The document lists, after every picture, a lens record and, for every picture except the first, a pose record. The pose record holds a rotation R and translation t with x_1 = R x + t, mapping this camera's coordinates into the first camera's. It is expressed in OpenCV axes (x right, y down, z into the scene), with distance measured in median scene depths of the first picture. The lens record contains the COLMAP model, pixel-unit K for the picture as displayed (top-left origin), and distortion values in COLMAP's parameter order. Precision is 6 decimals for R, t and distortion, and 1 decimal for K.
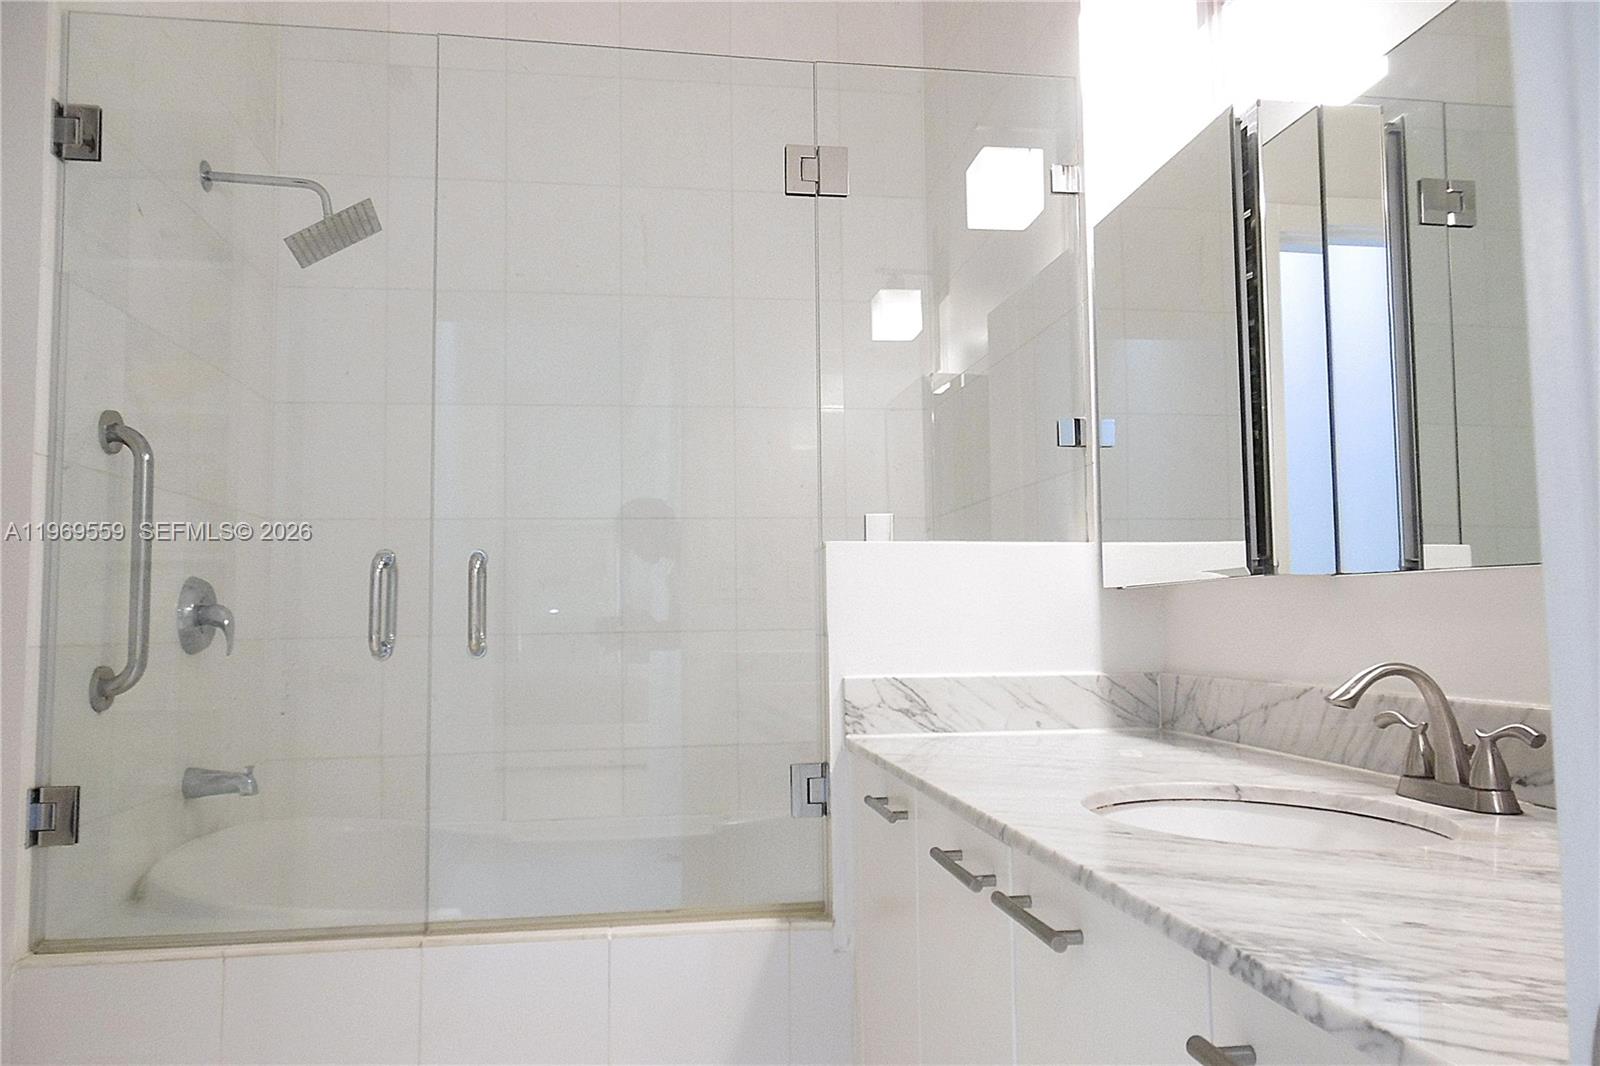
lens RADIAL K [[1174.1, 0, 809.6], [0, 1174.1, 533.9], [0, 0, 1]] dist [0.003730, 0.006253]
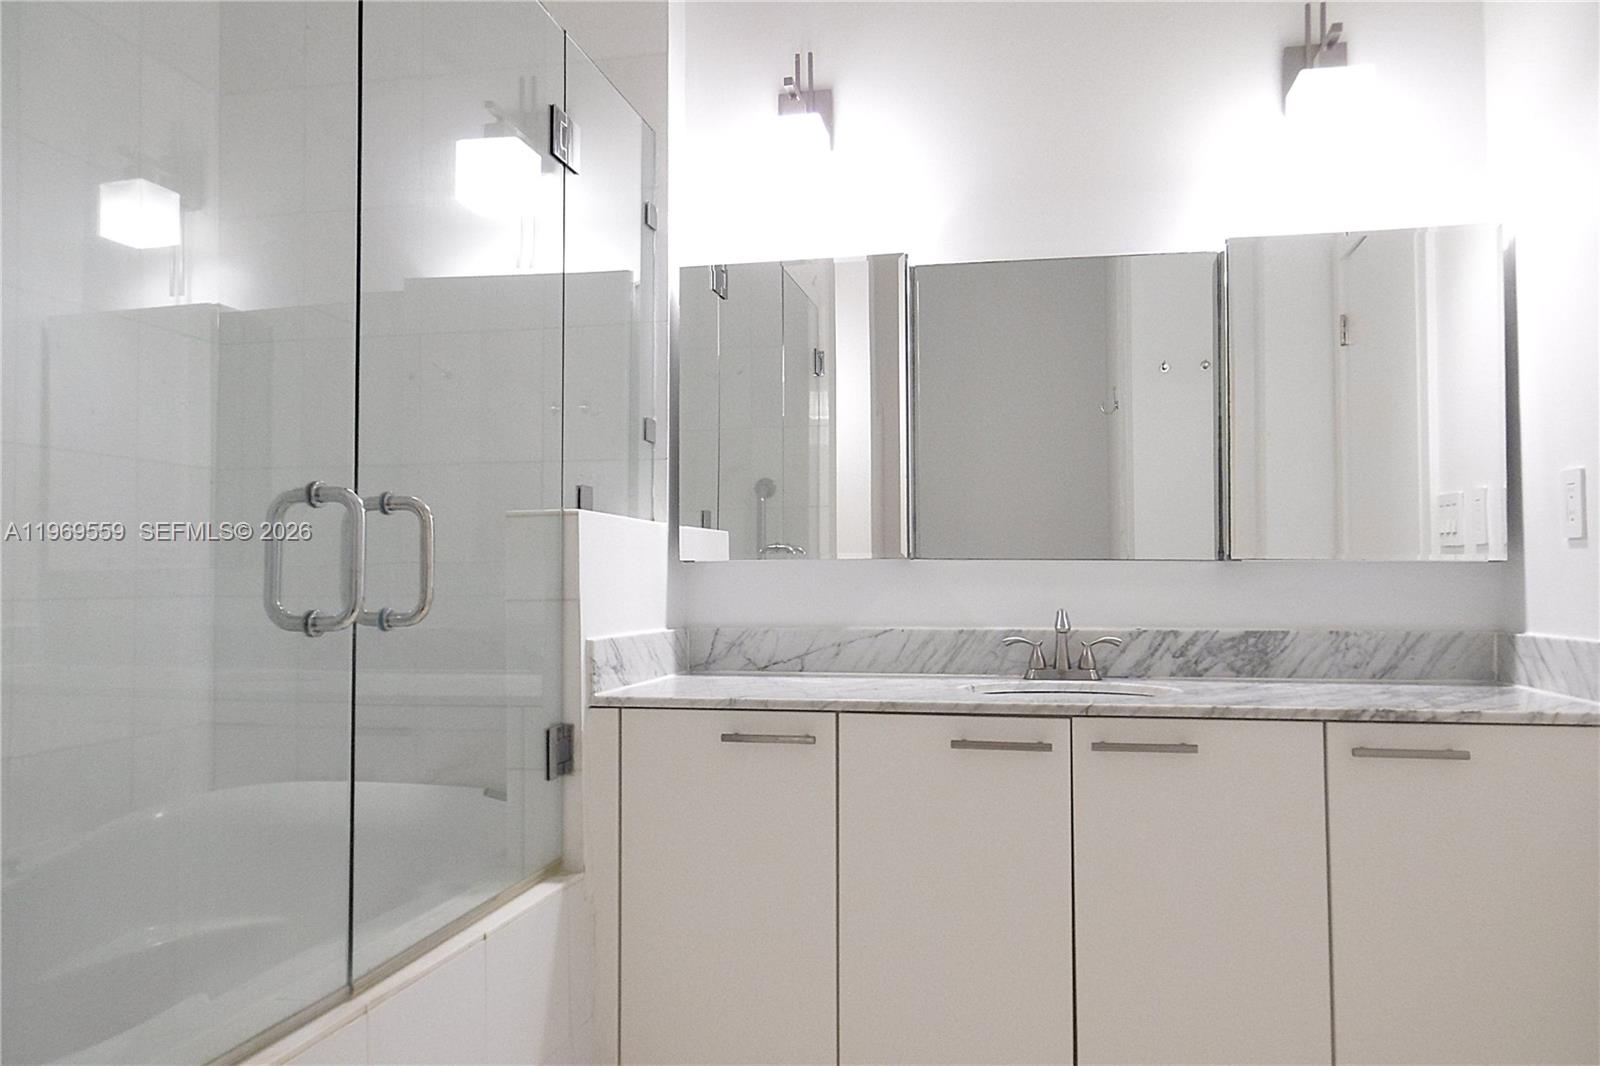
lens RADIAL K [[1155.4, 0, 800.0], [0, 1155.4, 533.0], [0, 0, 1]] dist [0.002438, 0.002710]
pose [[0.317834, 0.051709, 0.946735, -0.902569], [-0.072858, 0.996891, -0.029989, 0.044962], [-0.945343, -0.059446, 0.320614, 0.498762]]
